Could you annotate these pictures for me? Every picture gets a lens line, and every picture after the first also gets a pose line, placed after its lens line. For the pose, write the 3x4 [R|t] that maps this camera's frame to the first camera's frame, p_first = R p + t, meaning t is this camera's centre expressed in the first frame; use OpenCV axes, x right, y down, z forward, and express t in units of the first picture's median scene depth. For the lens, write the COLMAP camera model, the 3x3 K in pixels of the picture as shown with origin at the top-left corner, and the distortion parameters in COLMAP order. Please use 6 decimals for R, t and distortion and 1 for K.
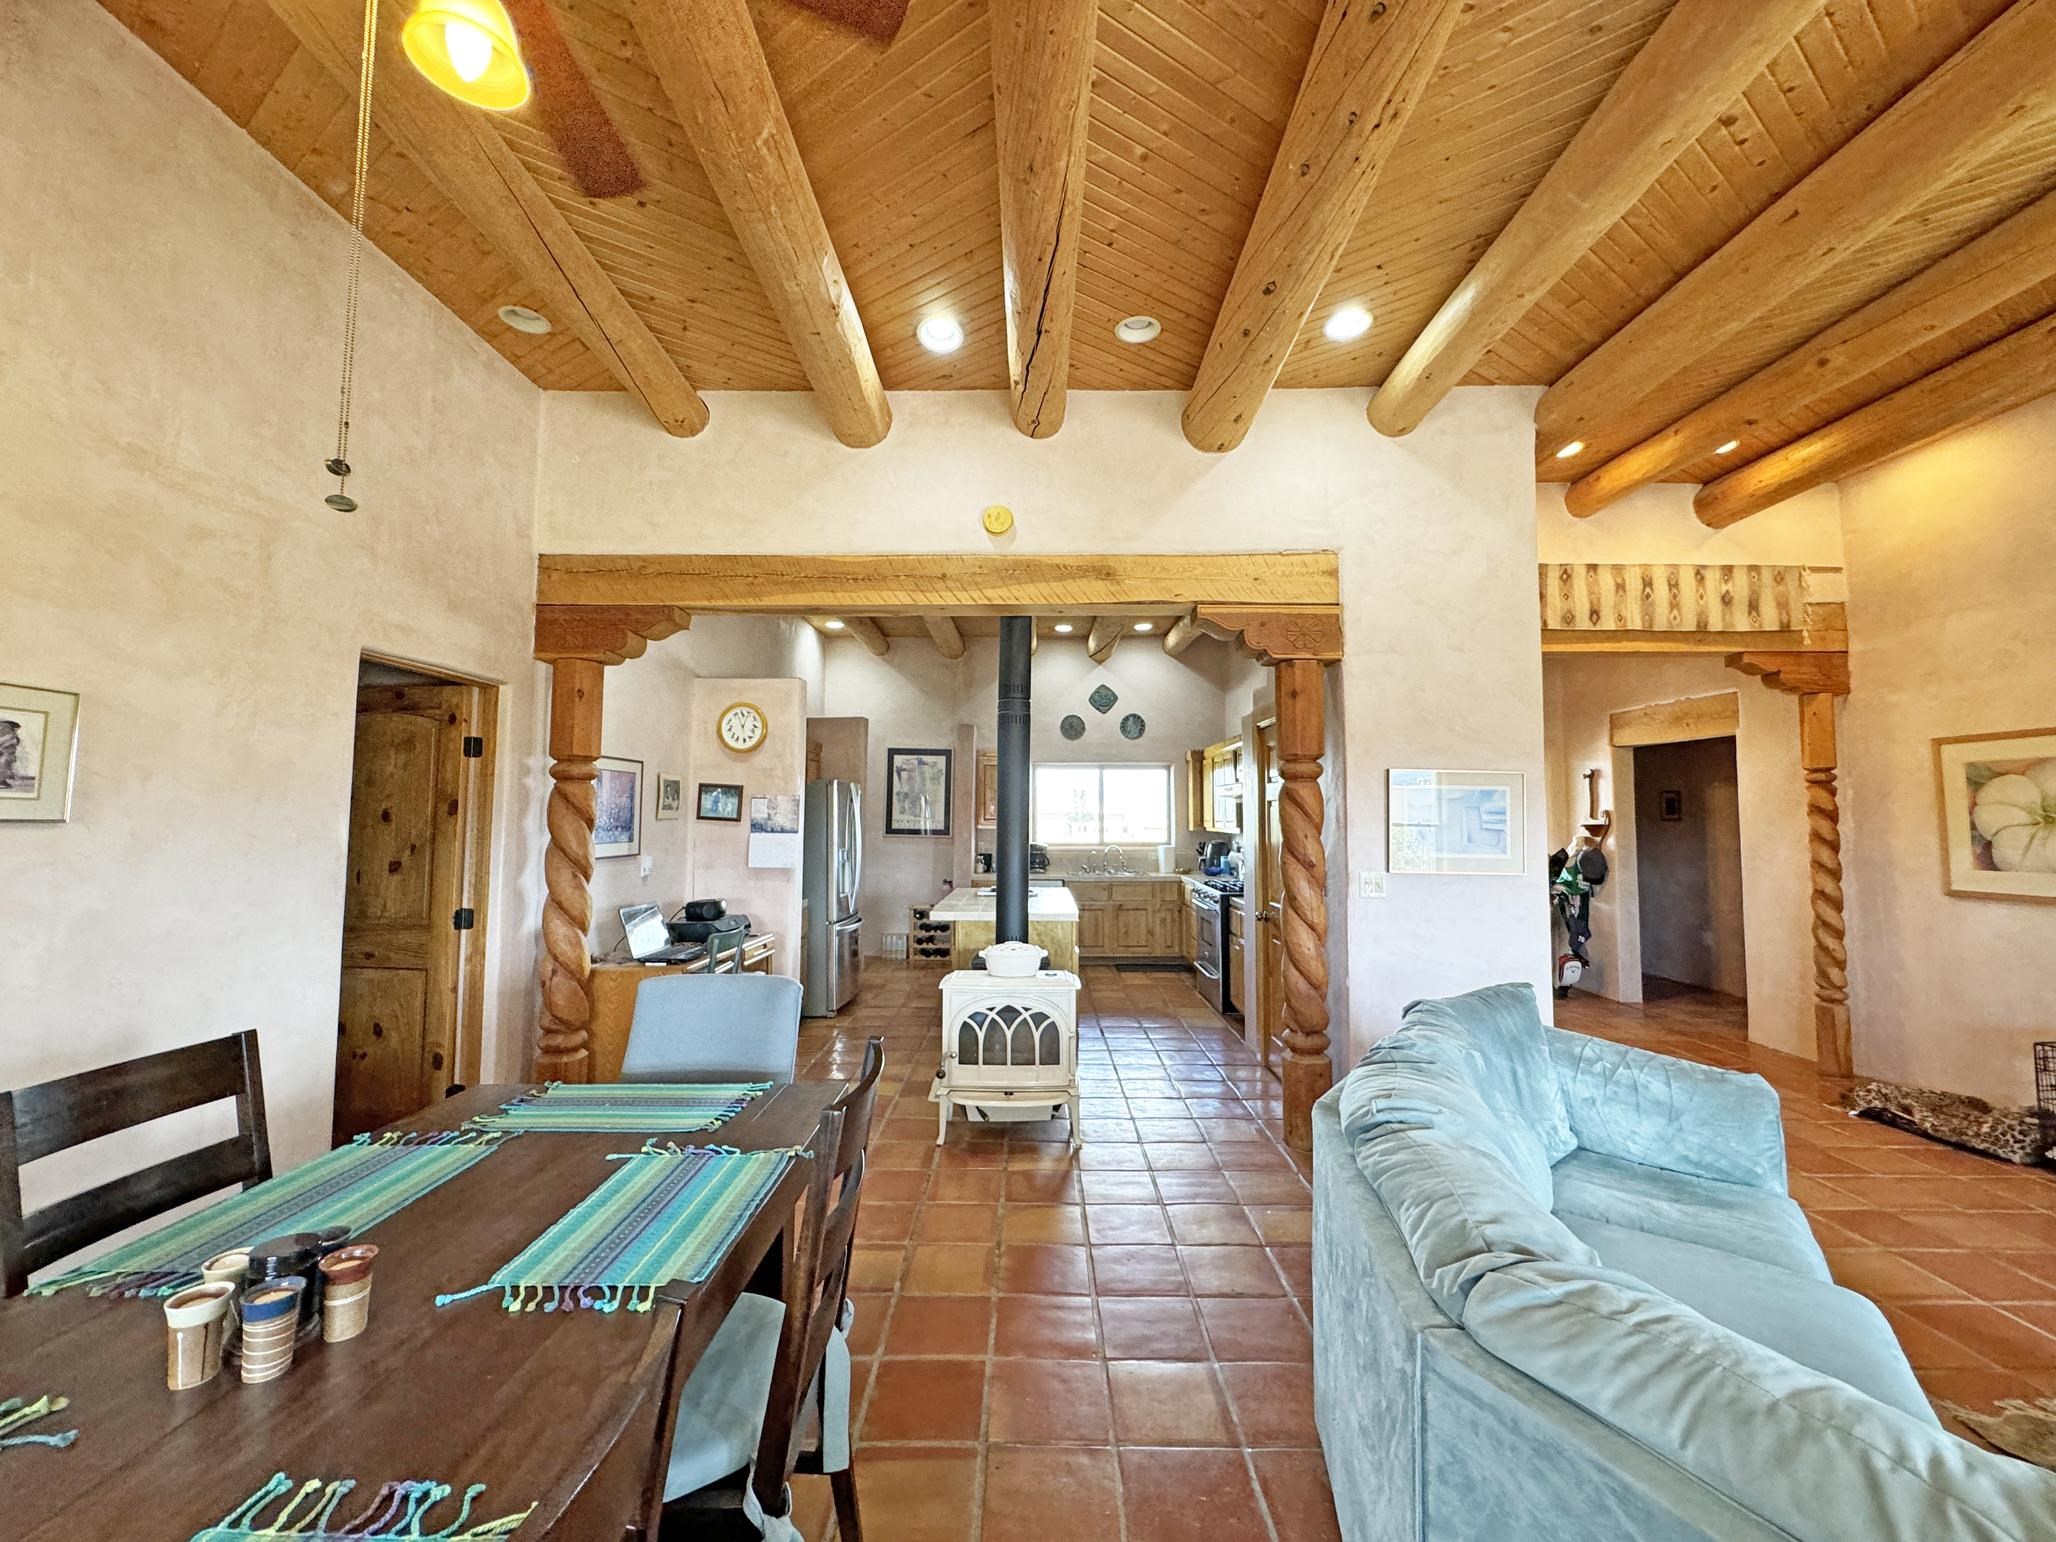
lens RADIAL K [[827.3, 0, 1033.3], [0, 827.3, 767.0], [0, 0, 1]] dist [-0.007672, -0.000599]
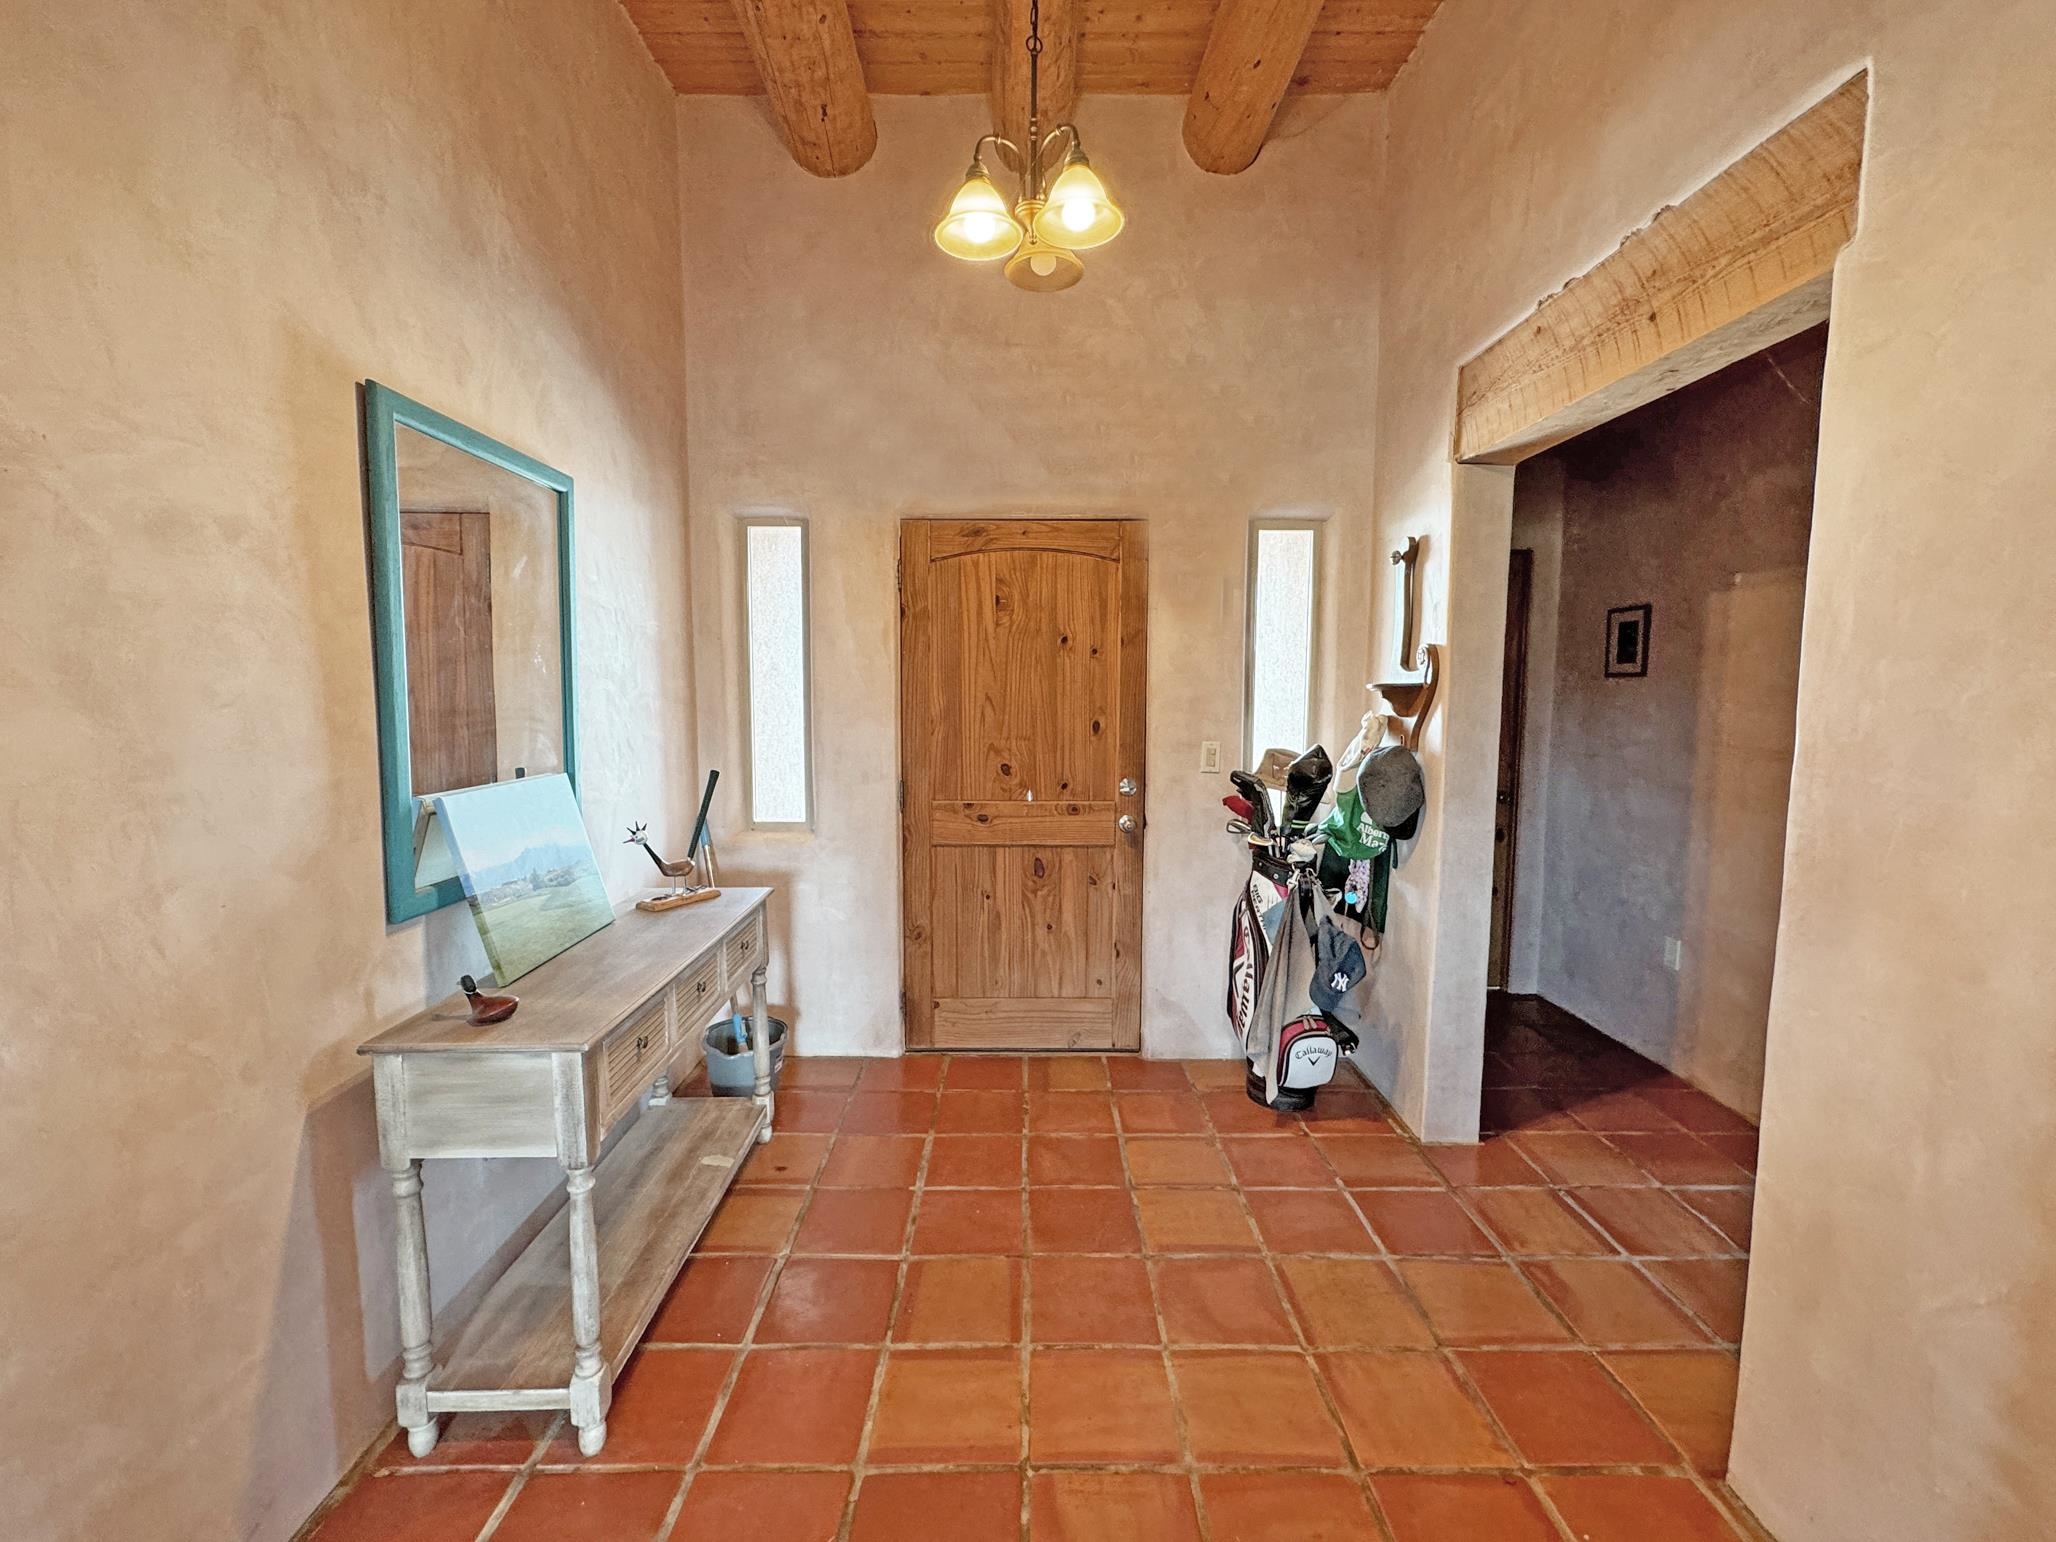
lens RADIAL K [[888.4, 0, 1025.4], [0, 888.4, 770.5], [0, 0, 1]] dist [0.002817, 0.000179]
pose [[0.999947, -0.003110, 0.009802, 0.503722], [0.001630, 0.989061, 0.147496, 0.048893], [-0.010153, -0.147472, 0.989014, 0.593345]]
